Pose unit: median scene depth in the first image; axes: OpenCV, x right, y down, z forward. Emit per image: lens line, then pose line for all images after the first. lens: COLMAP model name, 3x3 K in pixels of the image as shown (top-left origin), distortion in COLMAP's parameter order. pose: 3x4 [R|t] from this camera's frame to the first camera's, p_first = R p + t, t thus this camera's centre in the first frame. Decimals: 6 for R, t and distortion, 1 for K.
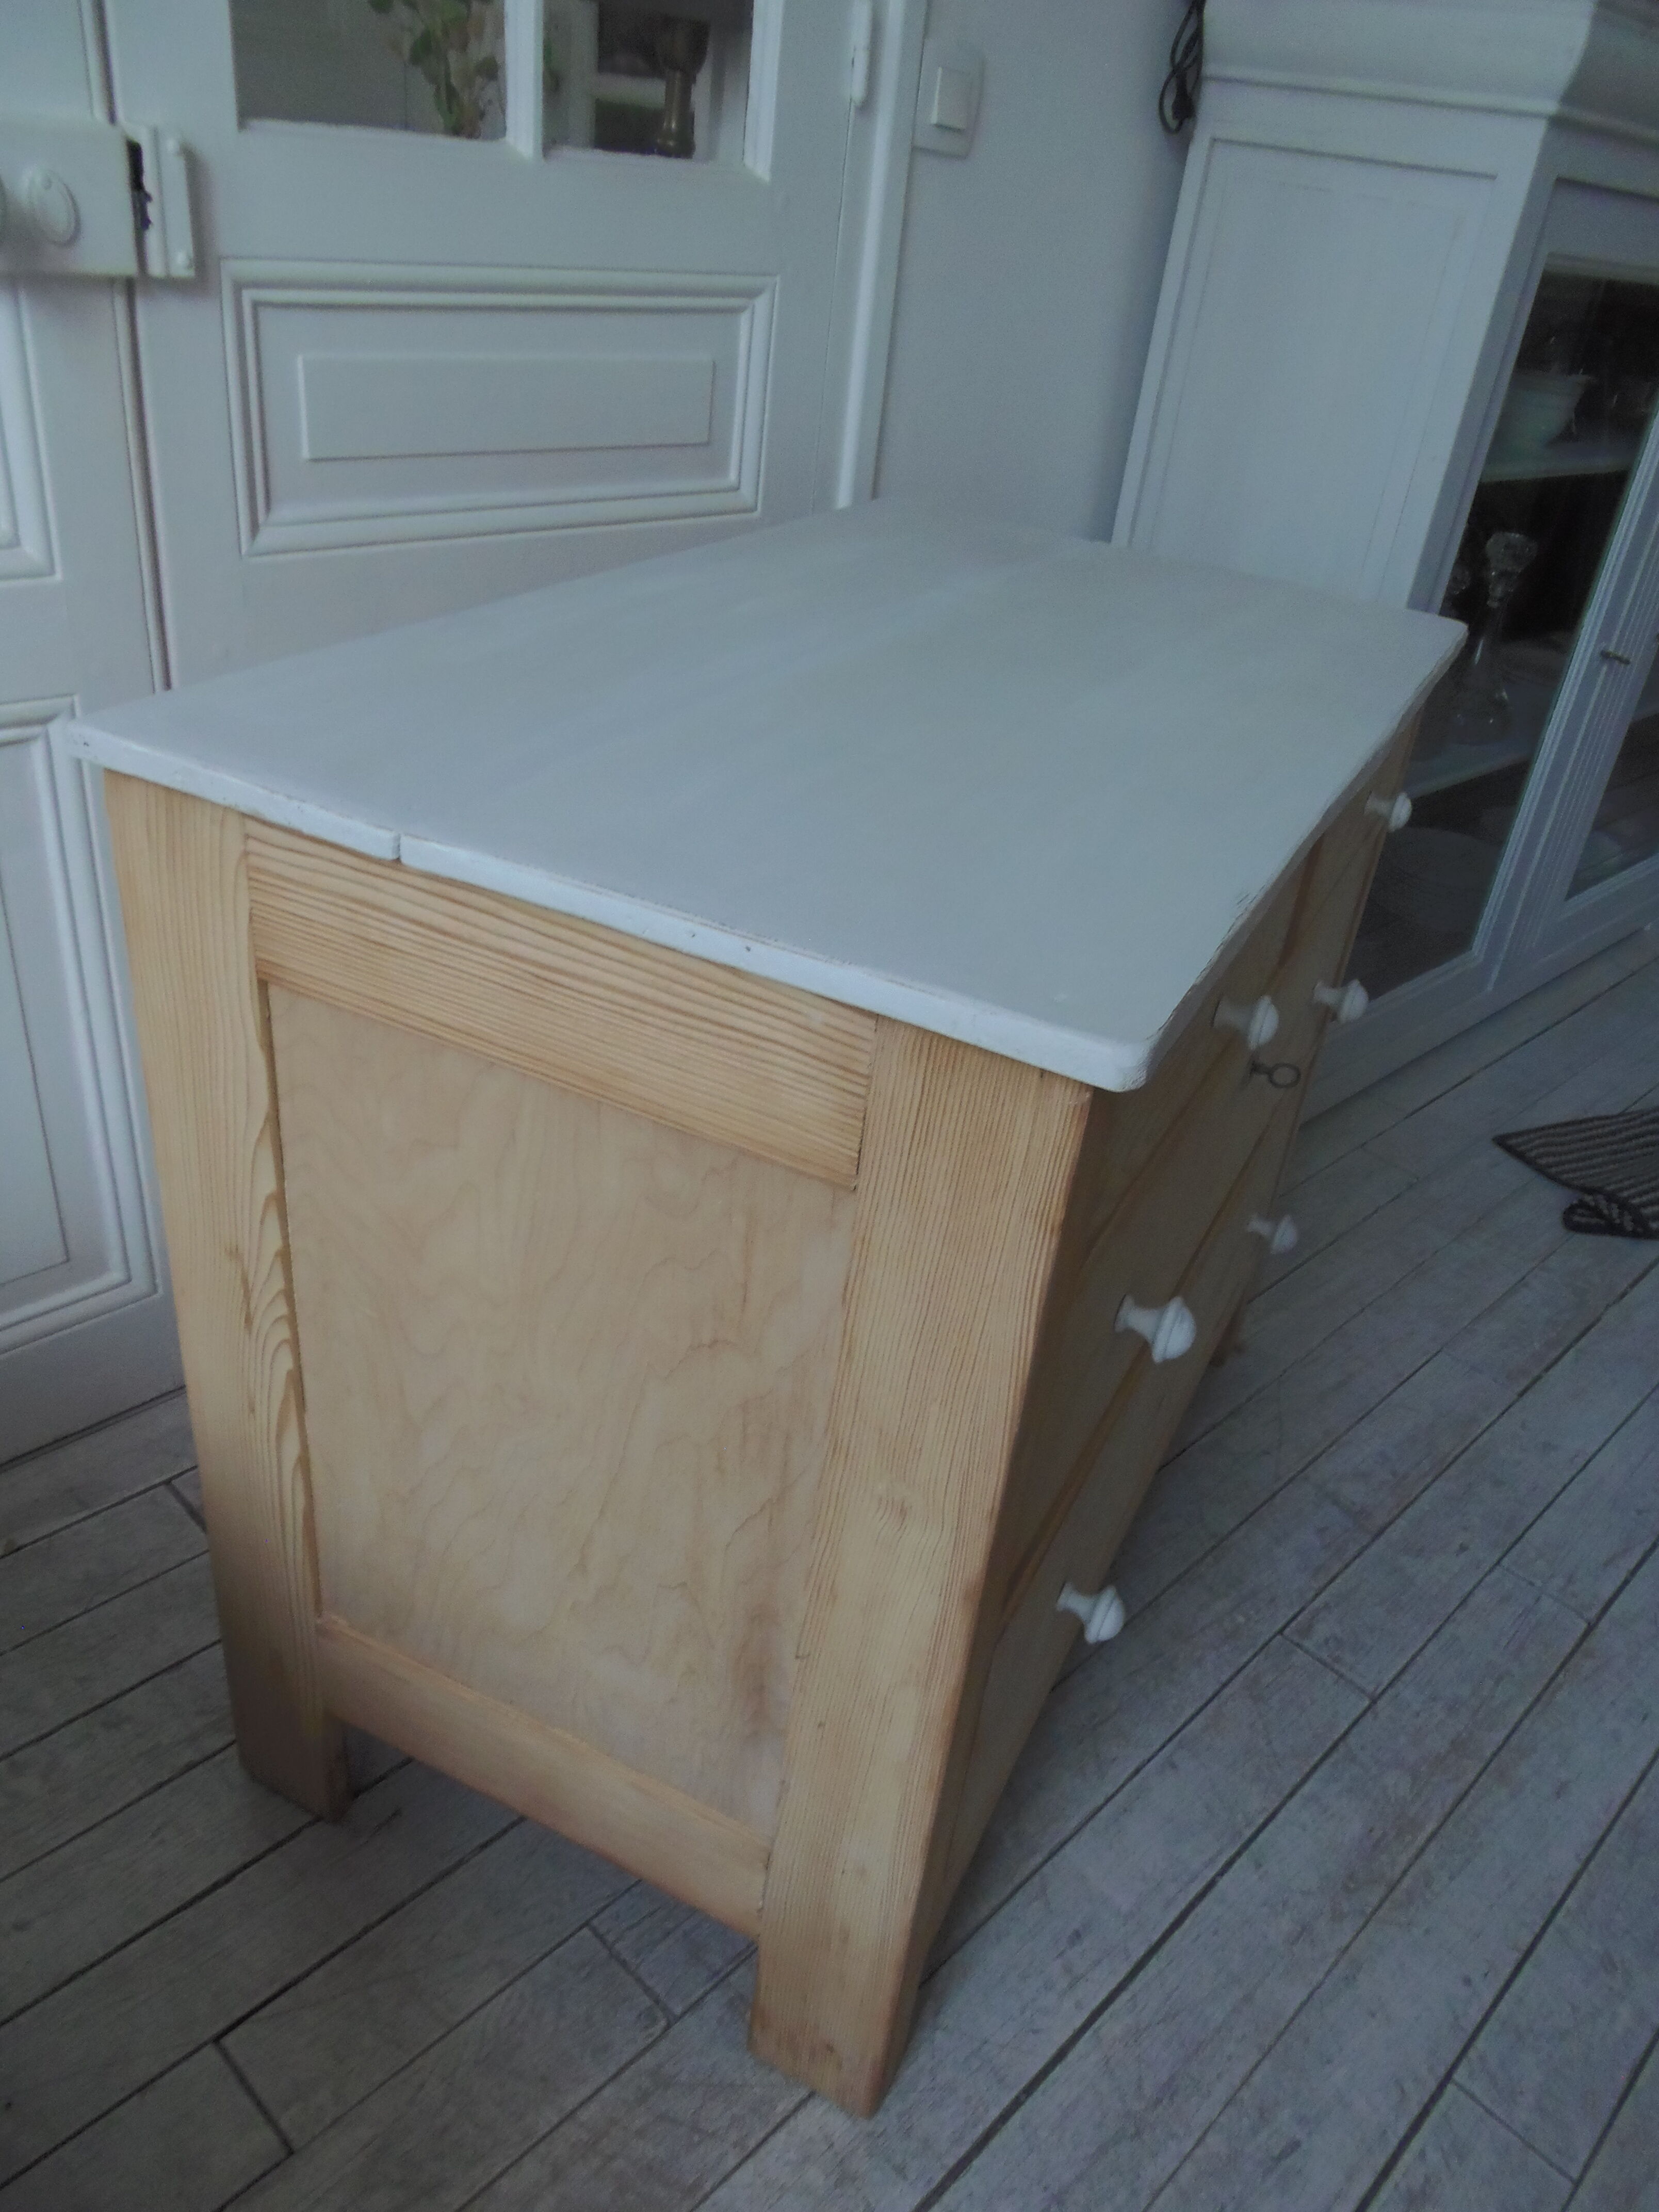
lens RADIAL K [[1612.2, 0, 870.6], [0, 1612.2, 1116.4], [0, 0, 1]] dist [-0.012419, -0.014300]
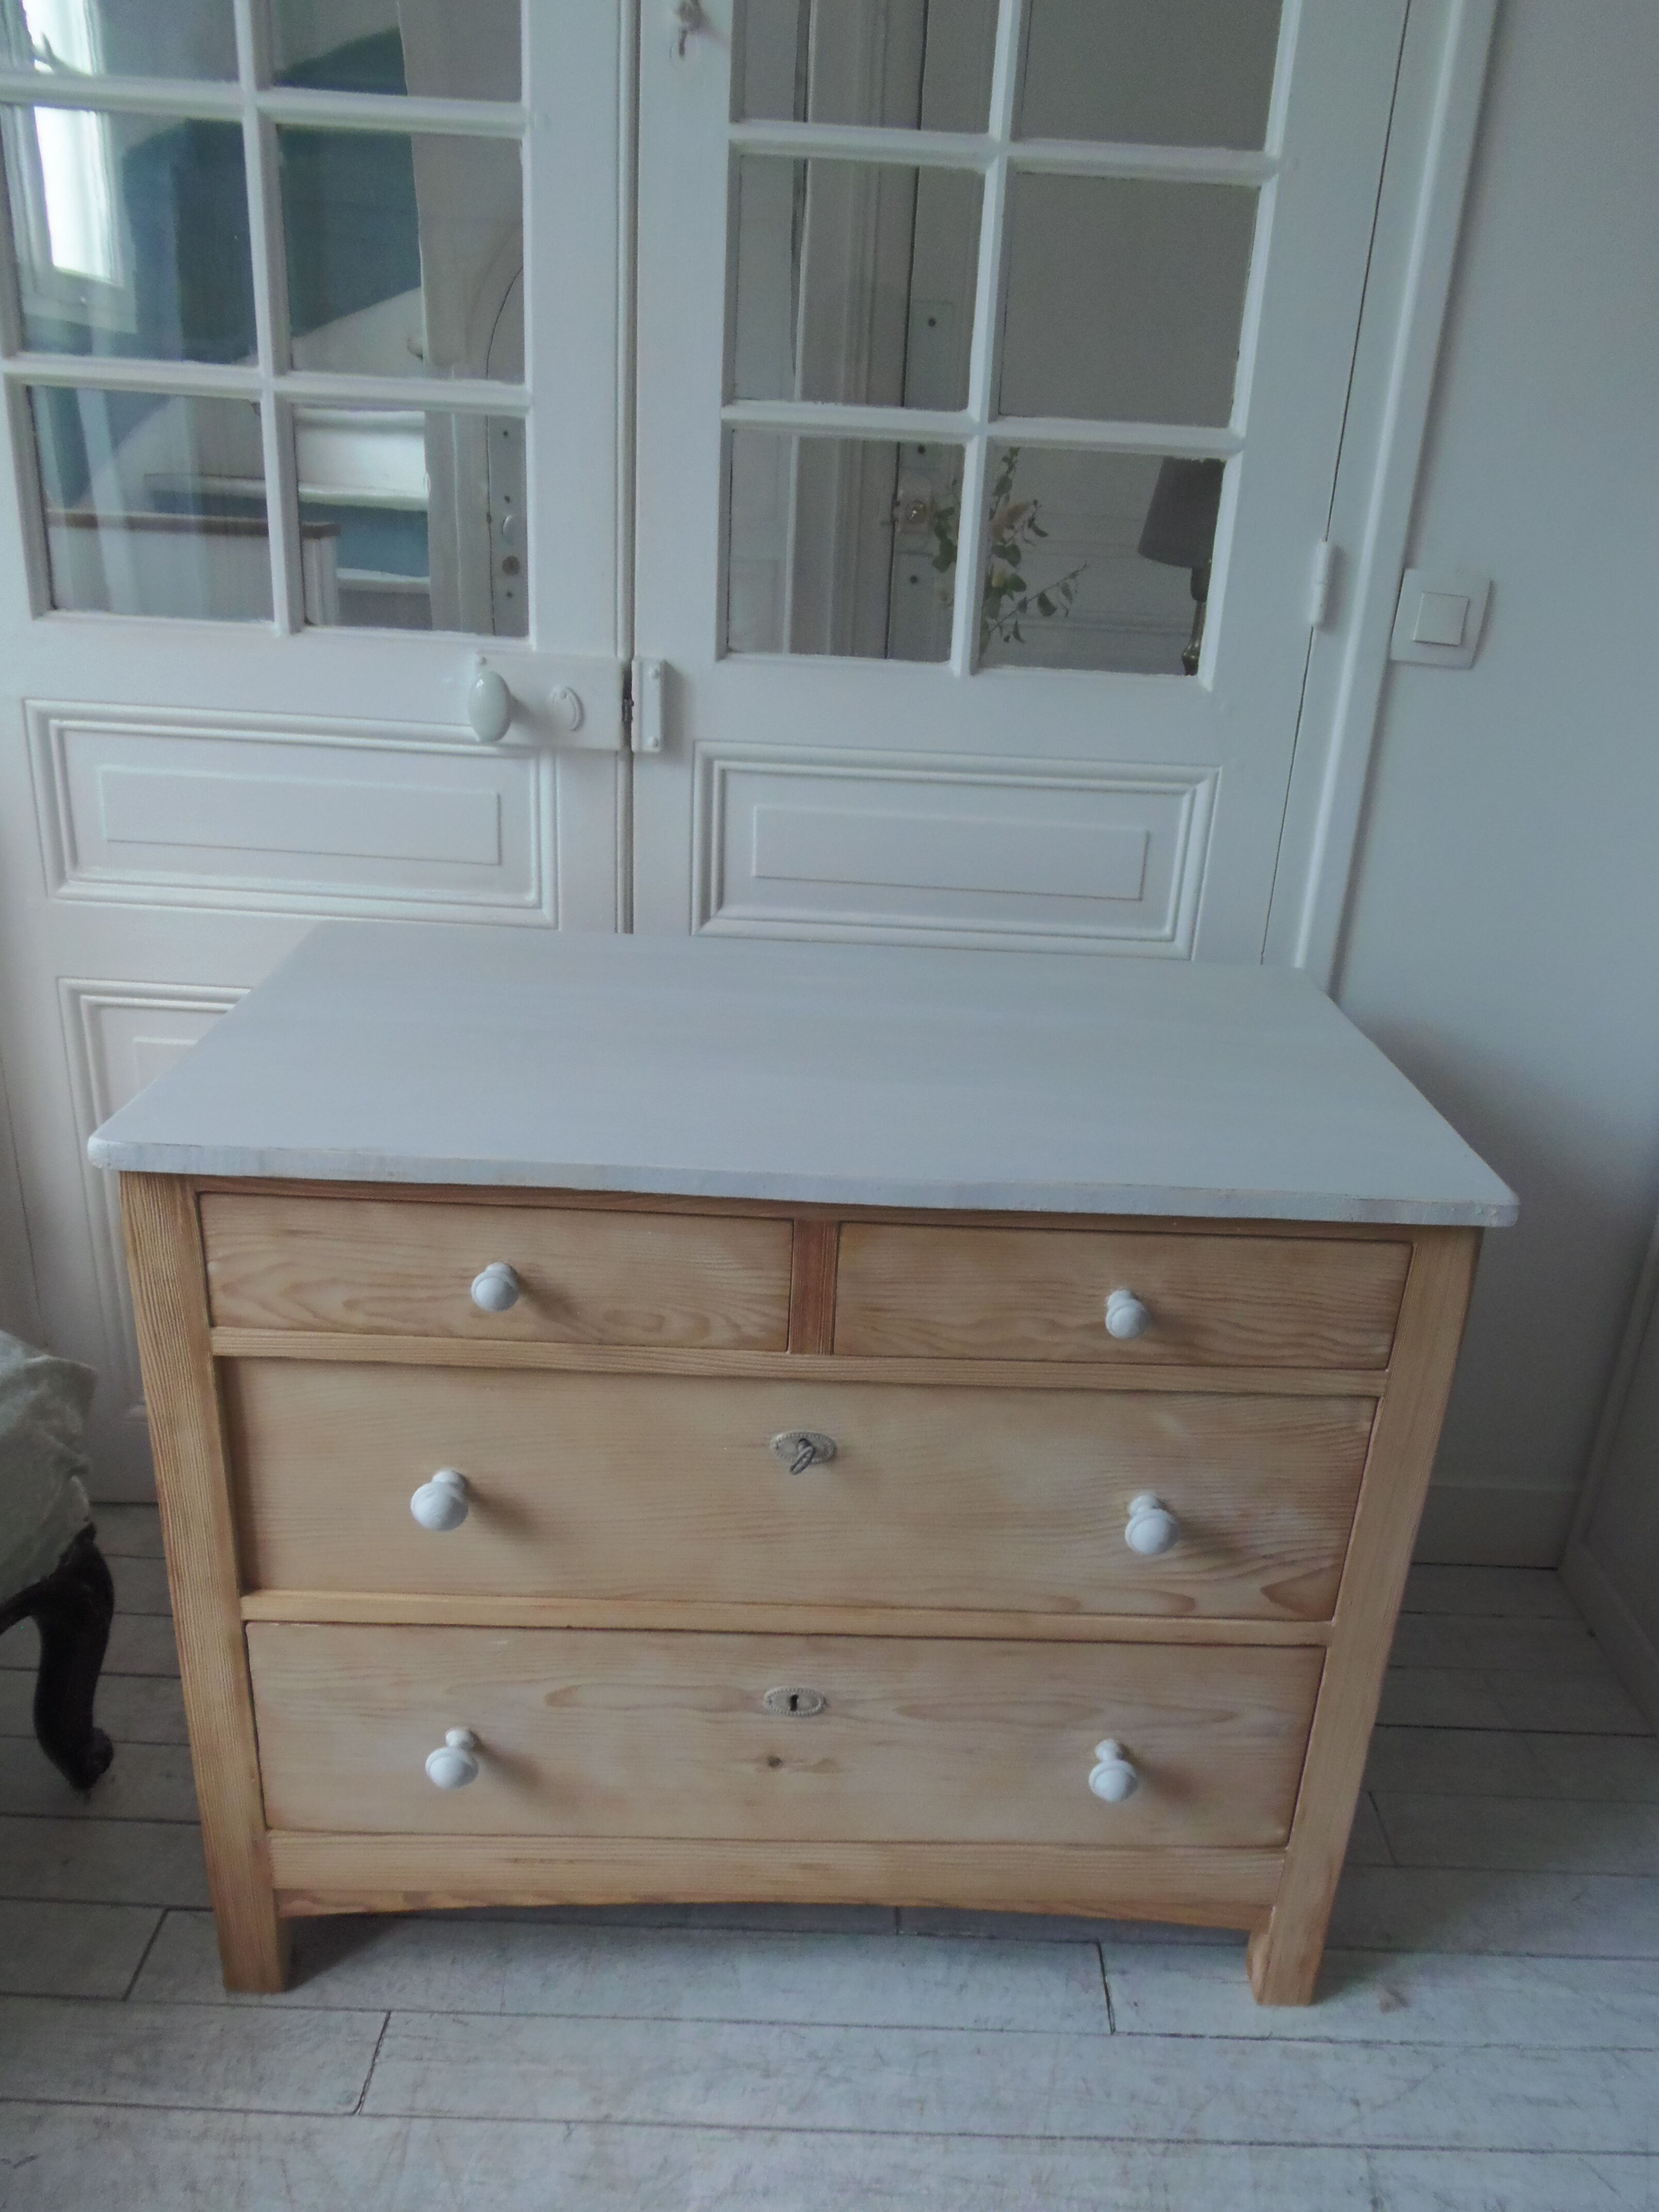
lens RADIAL K [[1612.2, 0, 872.0], [0, 1612.2, 1111.2], [0, 0, 1]] dist [-0.012419, -0.014300]
pose [[0.696405, 0.197002, -0.690080, 0.757481], [-0.352816, 0.931337, -0.090175, -0.144980], [0.624932, 0.306270, 0.718094, 0.150345]]
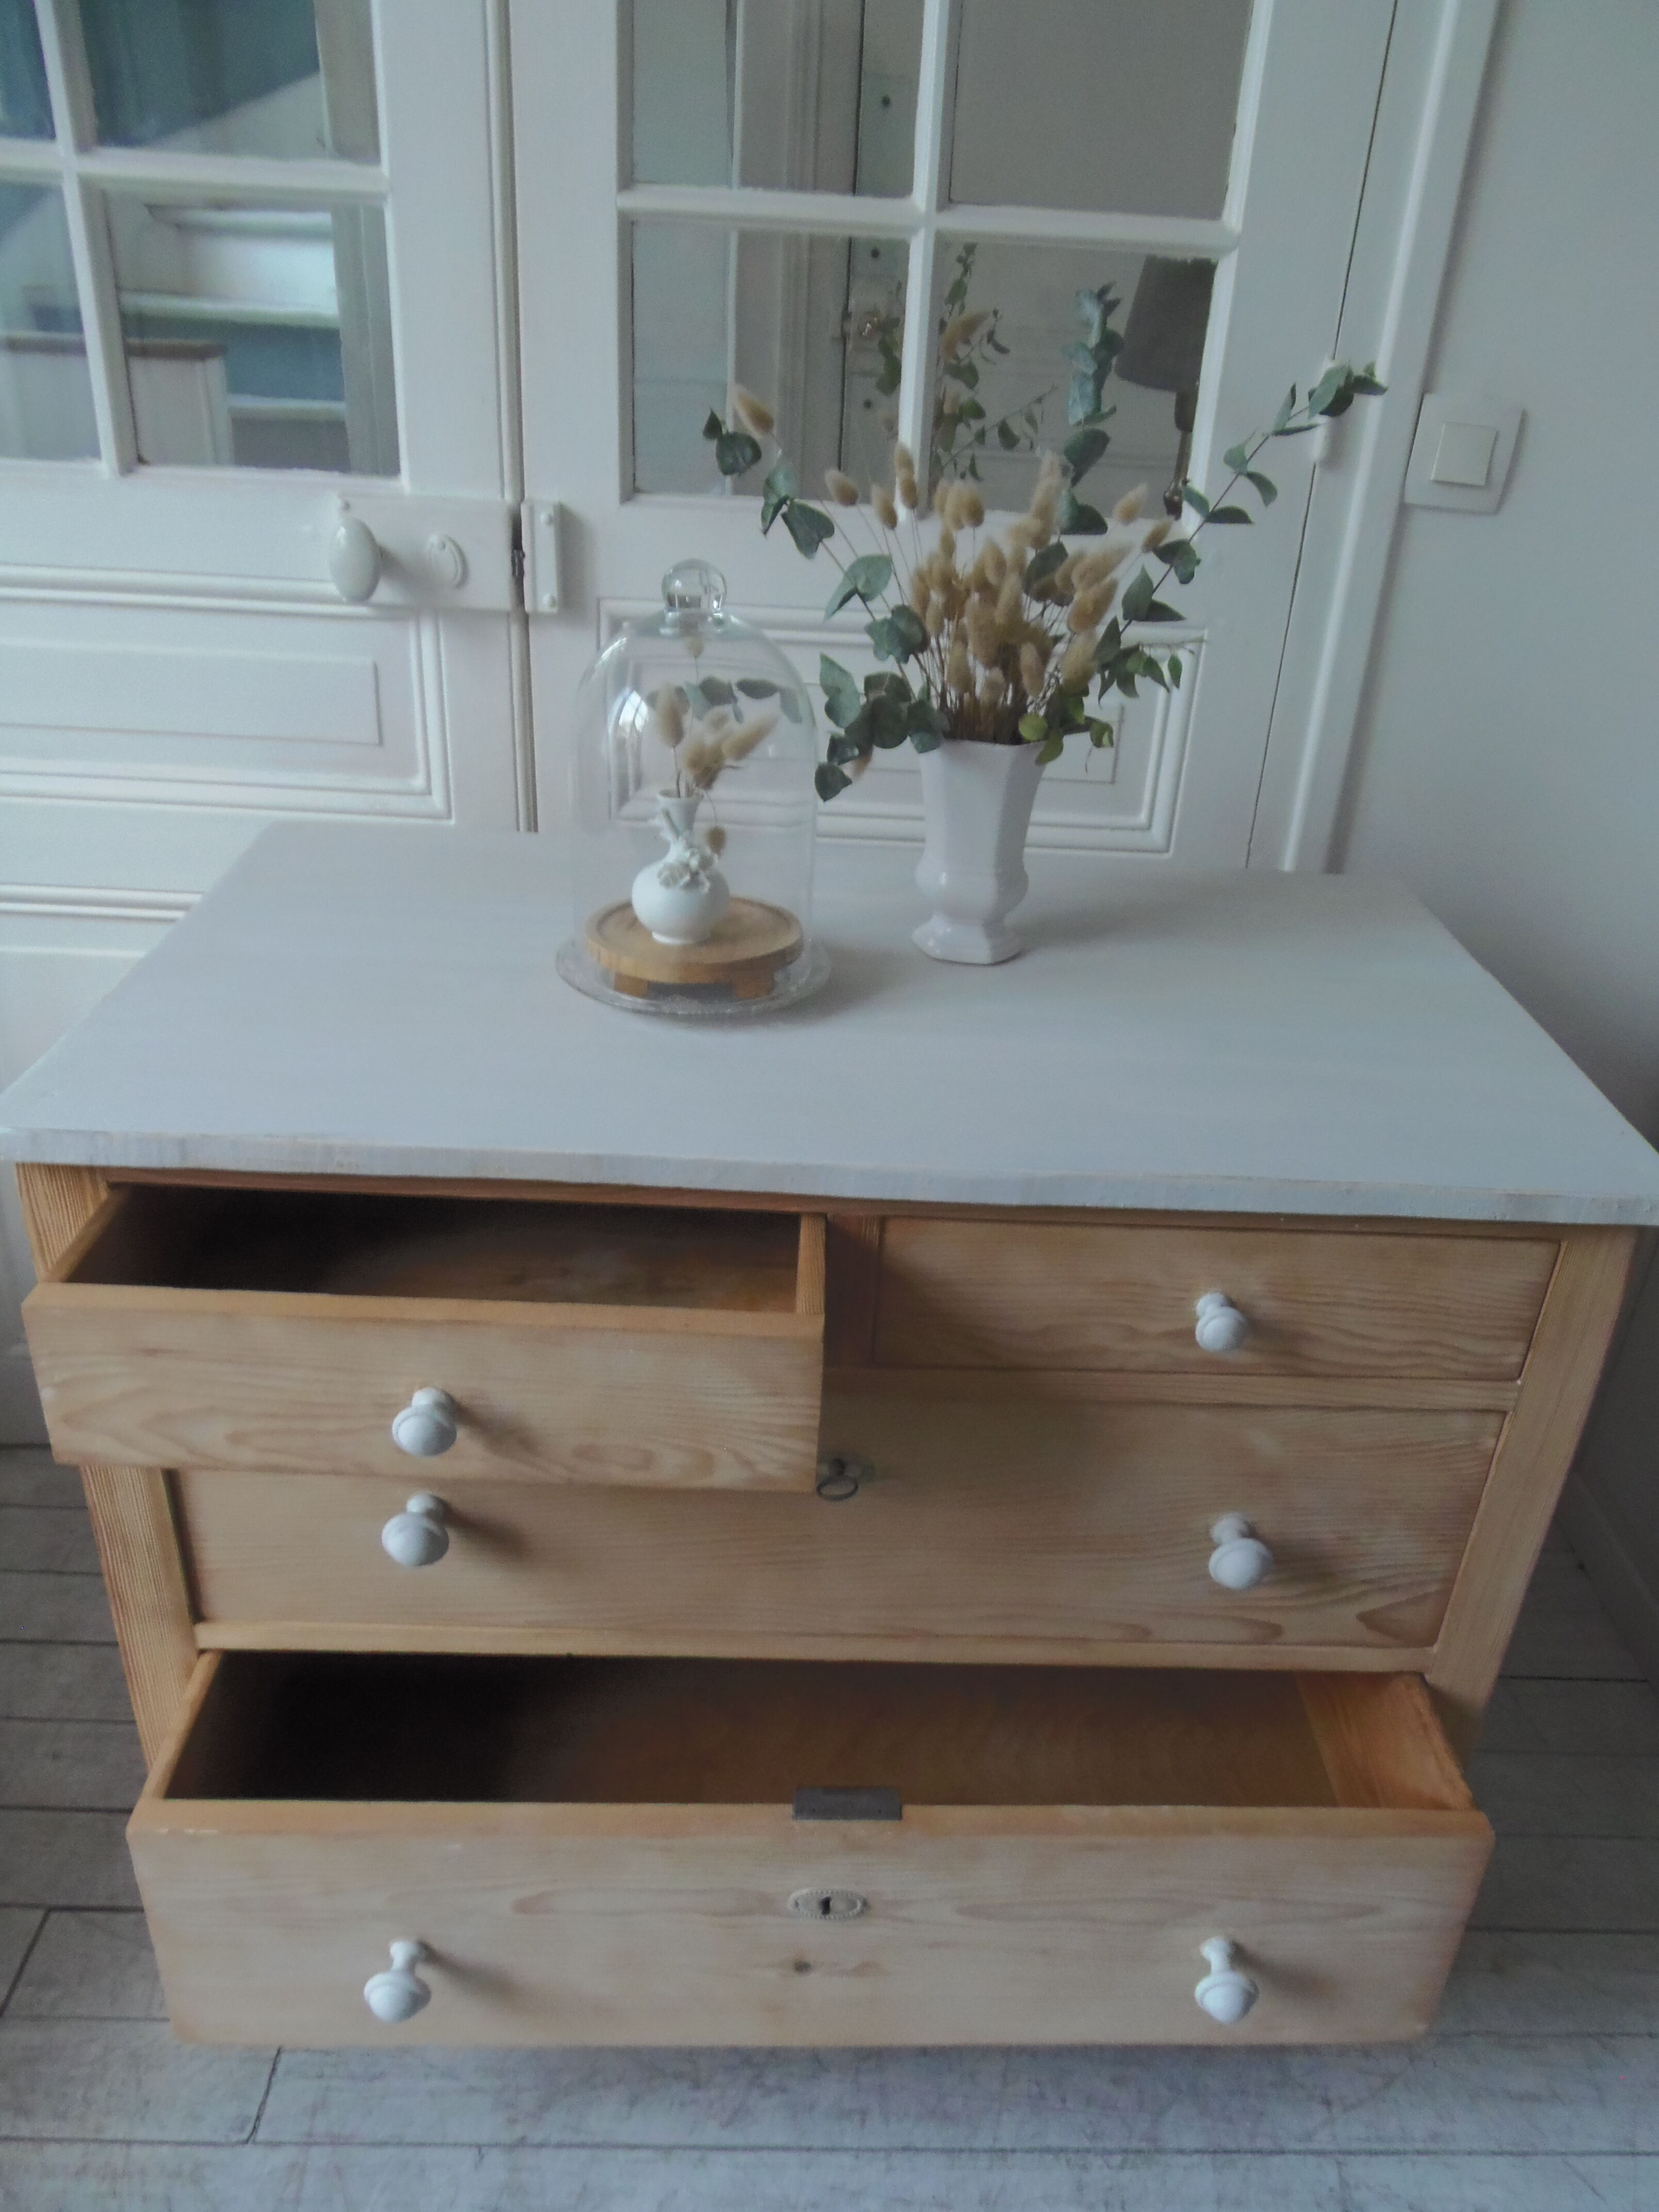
lens RADIAL K [[1612.2, 0, 883.8], [0, 1612.2, 1135.1], [0, 0, 1]] dist [-0.012419, -0.014300]
pose [[0.711008, 0.265333, -0.651204, 0.663649], [-0.345740, 0.938318, 0.004826, -0.220516], [0.612317, 0.221716, 0.758888, 0.266160]]
